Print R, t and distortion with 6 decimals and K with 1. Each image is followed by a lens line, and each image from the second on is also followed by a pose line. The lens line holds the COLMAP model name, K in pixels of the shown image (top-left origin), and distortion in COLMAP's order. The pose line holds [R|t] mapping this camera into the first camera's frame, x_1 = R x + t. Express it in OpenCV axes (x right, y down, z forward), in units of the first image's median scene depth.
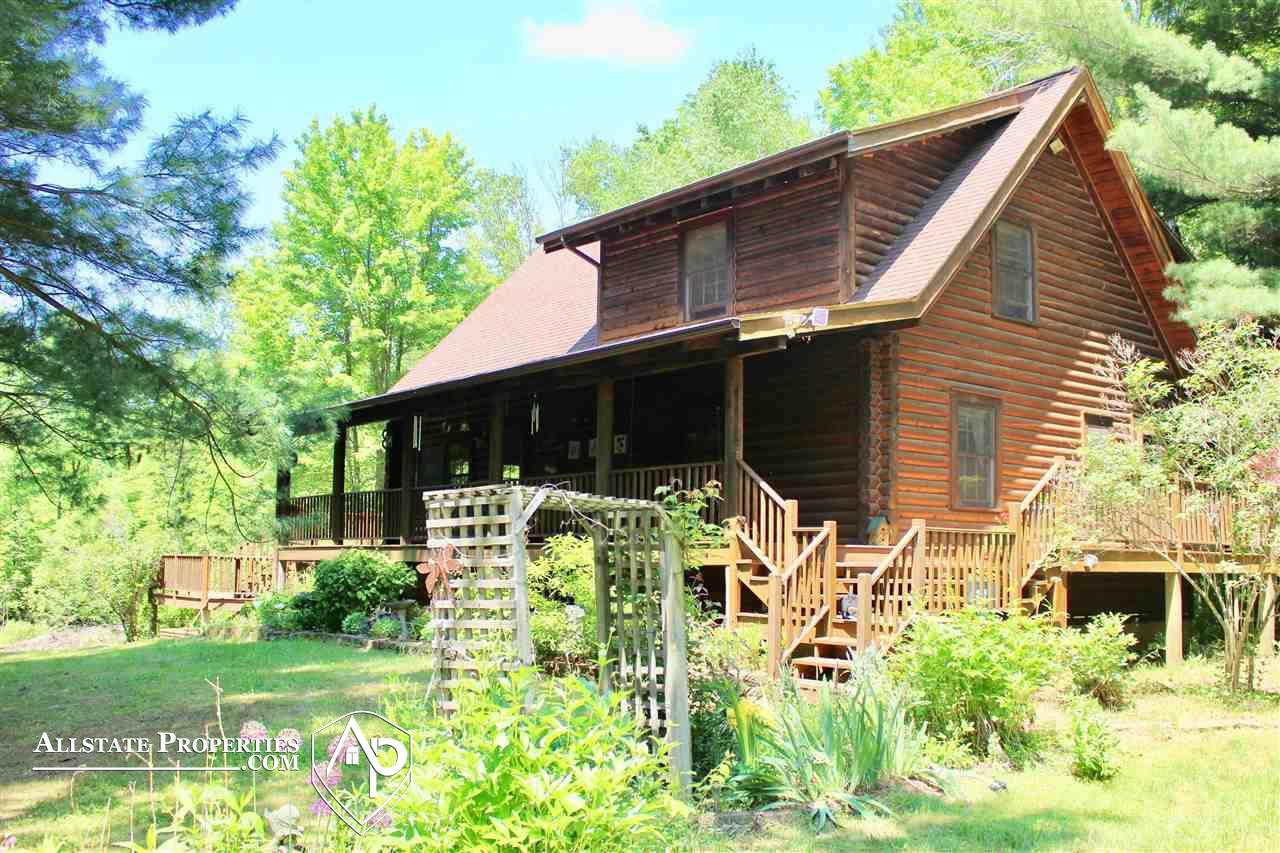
lens RADIAL K [[1238.1, 0, 637.3], [0, 1238.1, 427.1], [0, 0, 1]] dist [-0.084878, 0.000000]
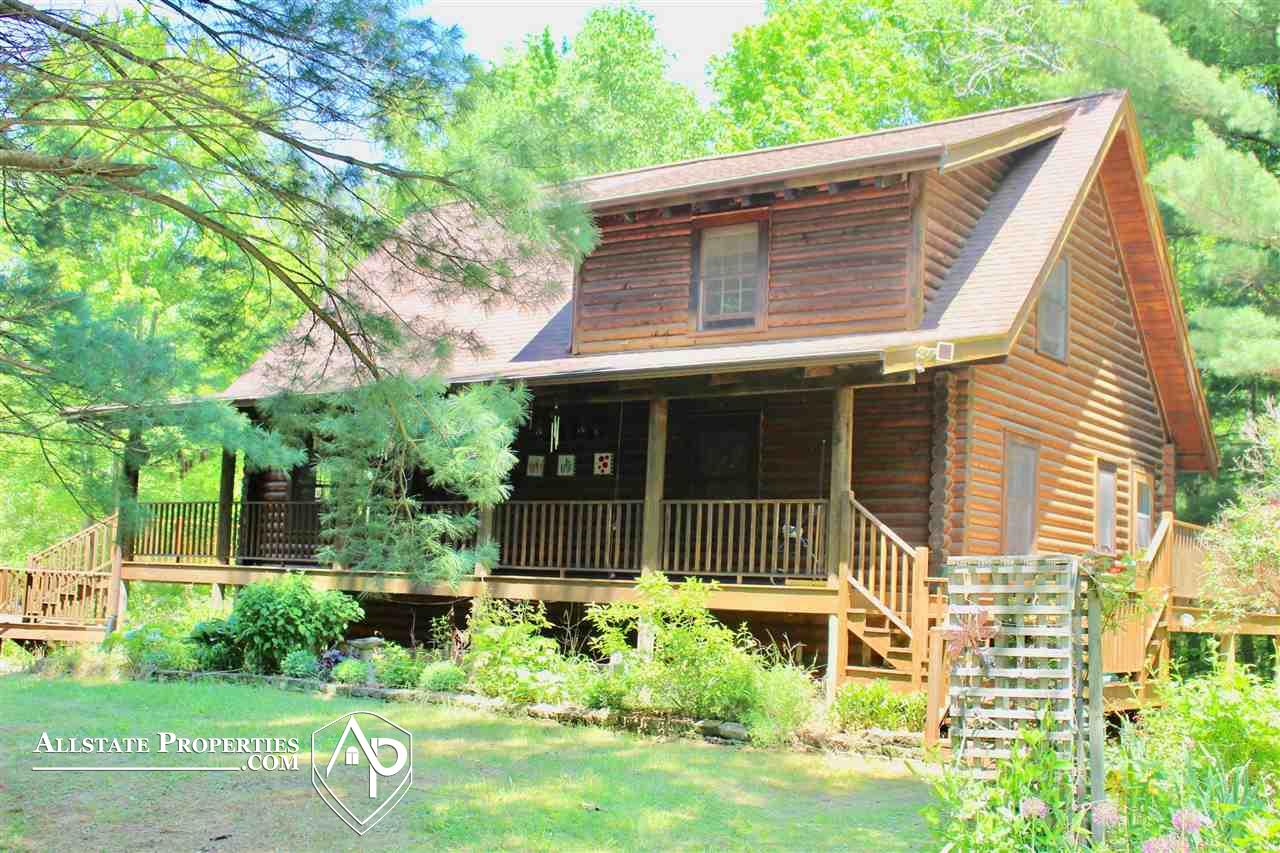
lens RADIAL K [[1509.5, 0, 641.9], [0, 1509.5, 429.3], [0, 0, 1]] dist [-0.081161, 0.000000]
pose [[0.969578, 0.057860, 0.237848, -0.266836], [-0.059482, 0.998229, -0.000361, -0.012834], [-0.237447, -0.013798, 0.971302, -0.039990]]
